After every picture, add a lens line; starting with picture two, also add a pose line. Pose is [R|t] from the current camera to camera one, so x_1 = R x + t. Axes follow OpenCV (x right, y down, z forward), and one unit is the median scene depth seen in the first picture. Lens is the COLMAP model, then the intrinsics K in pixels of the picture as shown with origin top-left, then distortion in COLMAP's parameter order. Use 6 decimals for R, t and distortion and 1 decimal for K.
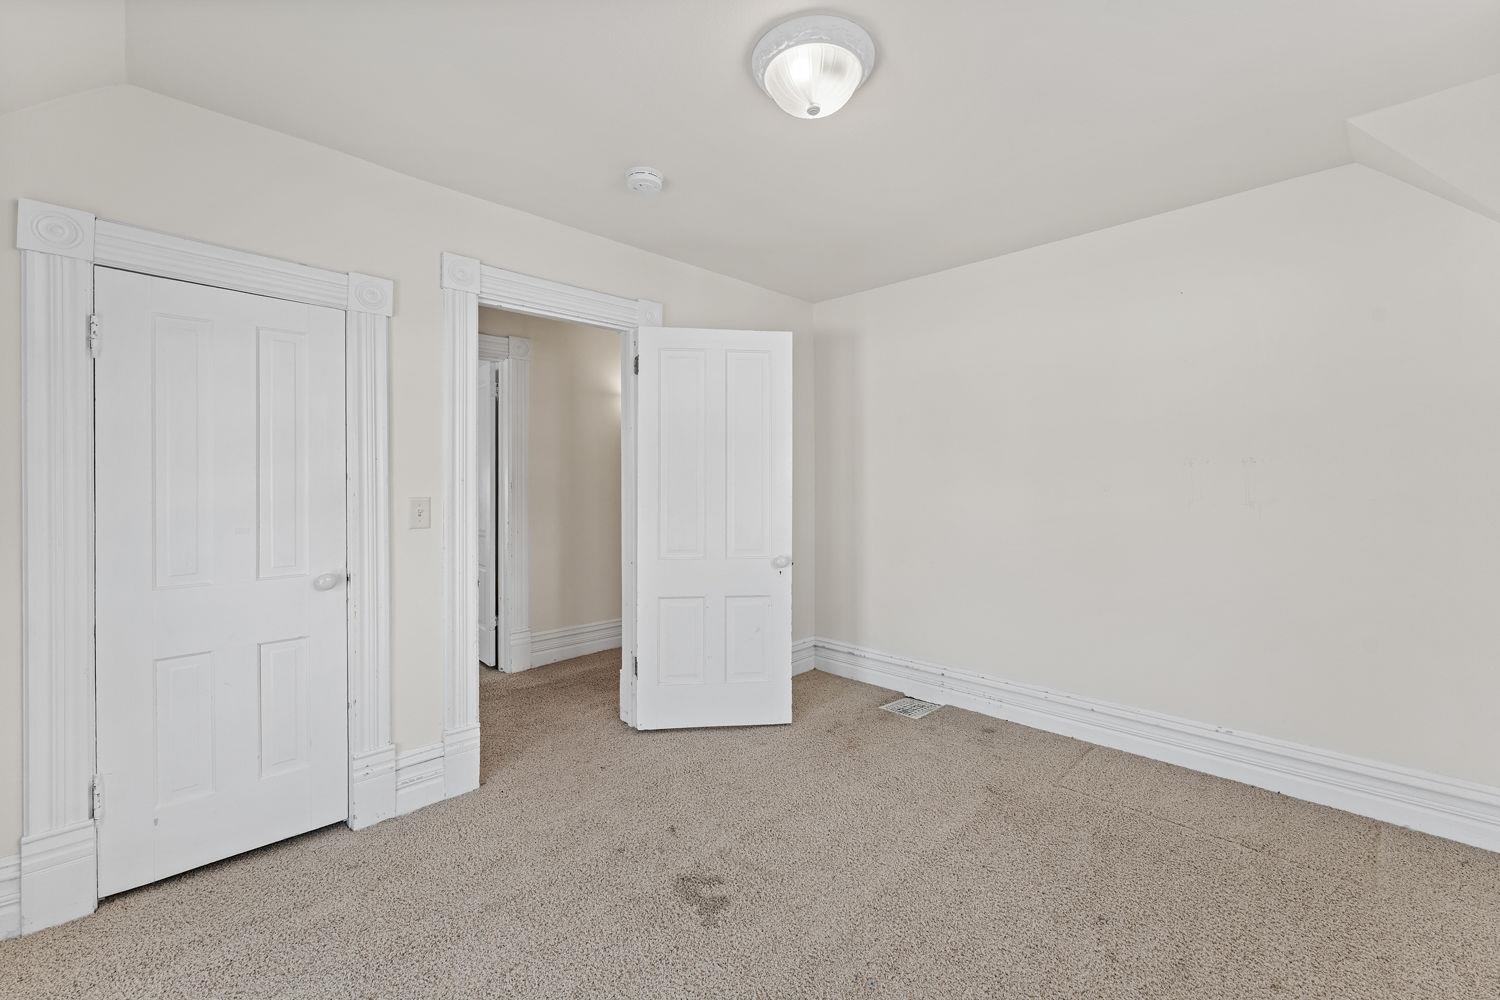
lens RADIAL K [[609.1, 0, 749.0], [0, 609.1, 483.5], [0, 0, 1]] dist [-0.000568, -0.000058]
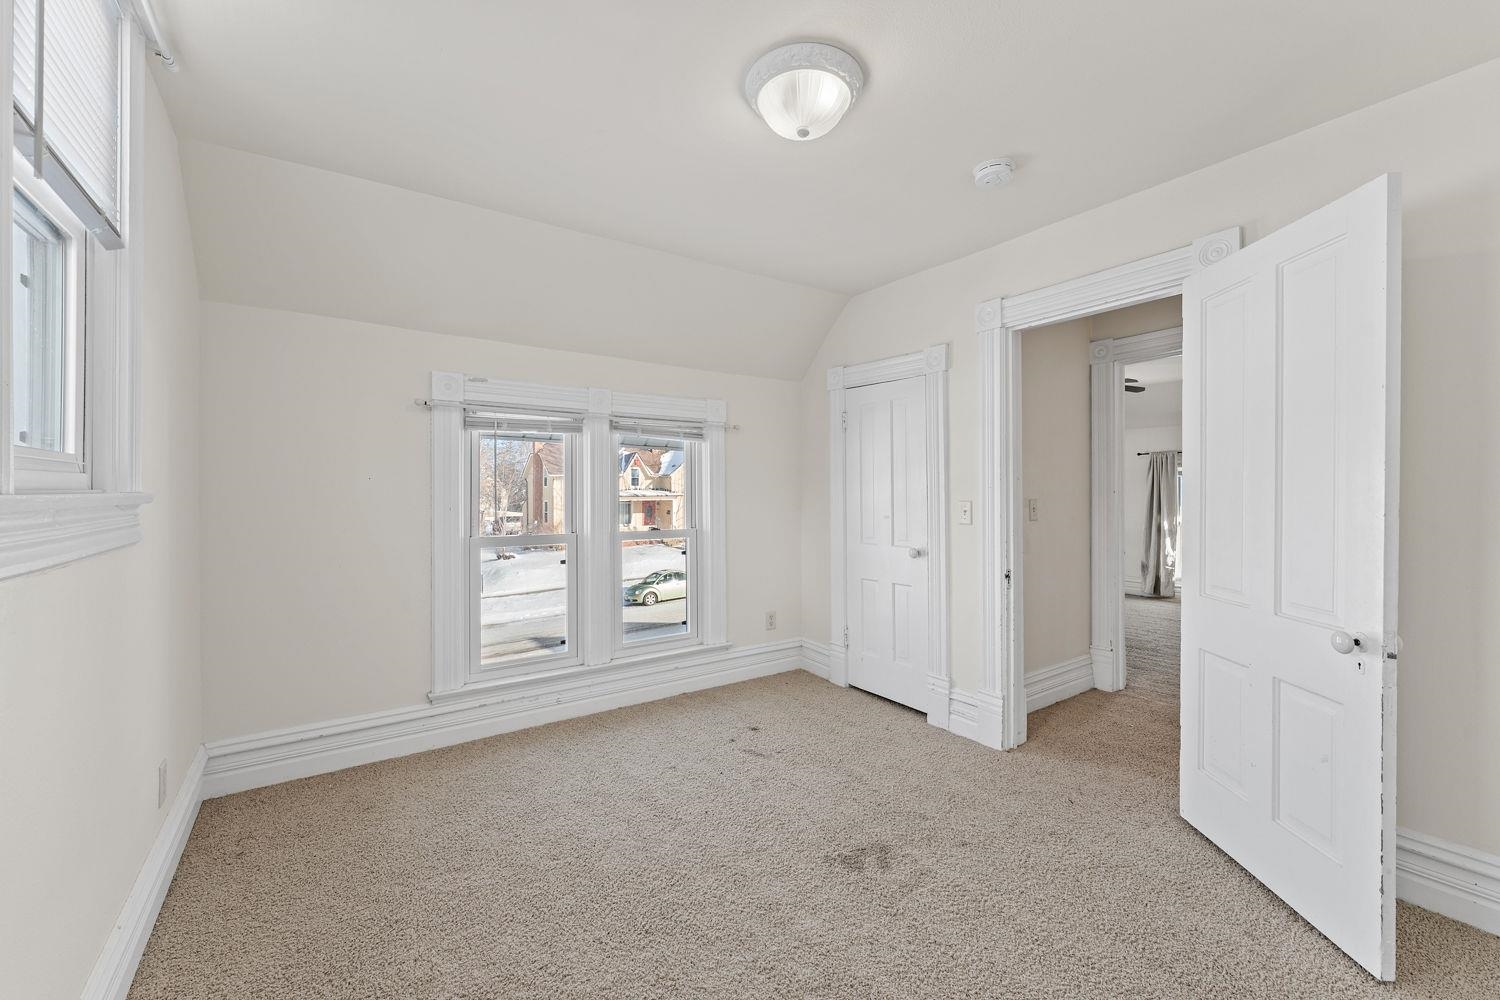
lens RADIAL K [[605.7, 0, 747.2], [0, 605.7, 488.9], [0, 0, 1]] dist [-0.000750, -0.000033]
pose [[-0.173213, -0.003097, -0.984880, 0.859852], [0.003009, 0.999989, -0.003674, 0.002591], [0.984880, -0.003600, -0.173202, 0.798468]]
